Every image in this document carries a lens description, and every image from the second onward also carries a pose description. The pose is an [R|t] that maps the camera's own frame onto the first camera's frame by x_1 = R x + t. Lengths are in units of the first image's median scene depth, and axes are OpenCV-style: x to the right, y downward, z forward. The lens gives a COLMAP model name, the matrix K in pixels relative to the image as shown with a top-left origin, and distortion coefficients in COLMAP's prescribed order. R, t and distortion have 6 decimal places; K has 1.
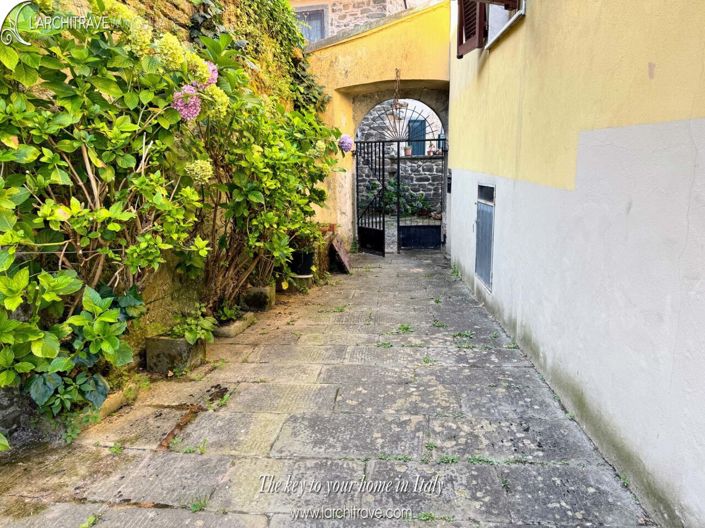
lens RADIAL K [[490.5, 0, 351.8], [0, 490.5, 266.9], [0, 0, 1]] dist [0.062229, -0.000232]
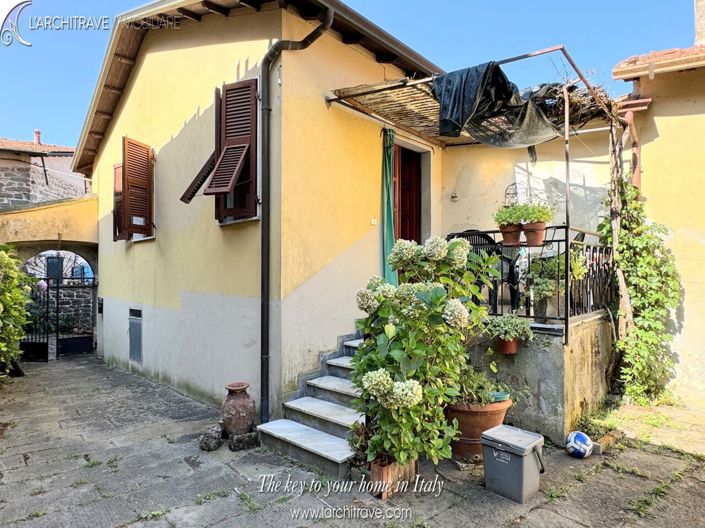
lens RADIAL K [[434.8, 0, 352.2], [0, 434.8, 266.7], [0, 0, 1]] dist [-0.003494, -0.002303]
pose [[0.701888, 0.030423, 0.711637, -0.228008], [0.142204, 0.972989, -0.181852, 0.066654], [-0.697948, 0.228838, 0.678603, -0.509063]]
